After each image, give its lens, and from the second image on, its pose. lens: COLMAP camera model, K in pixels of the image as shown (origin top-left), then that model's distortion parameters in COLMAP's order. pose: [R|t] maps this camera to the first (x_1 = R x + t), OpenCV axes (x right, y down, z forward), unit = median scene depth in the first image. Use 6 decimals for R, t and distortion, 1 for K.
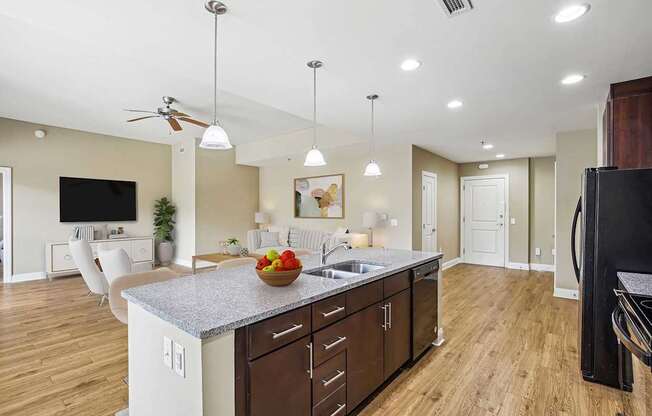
lens RADIAL K [[310.0, 0, 326.4], [0, 310.0, 187.8], [0, 0, 1]] dist [-0.110133, 0.038906]
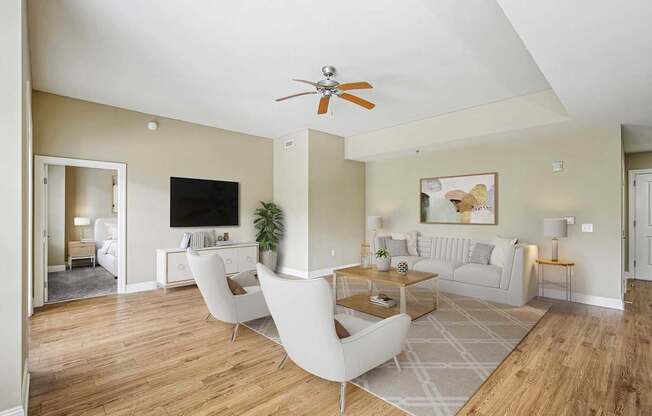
lens RADIAL K [[301.1, 0, 326.0], [0, 301.1, 208.0], [0, 0, 1]] dist [-0.039242, 0.000159]
pose [[0.990229, 0.005909, -0.139325, -0.274197], [0.000543, 0.998931, 0.046226, 0.014889], [0.139450, -0.045850, 0.989167, 0.138628]]
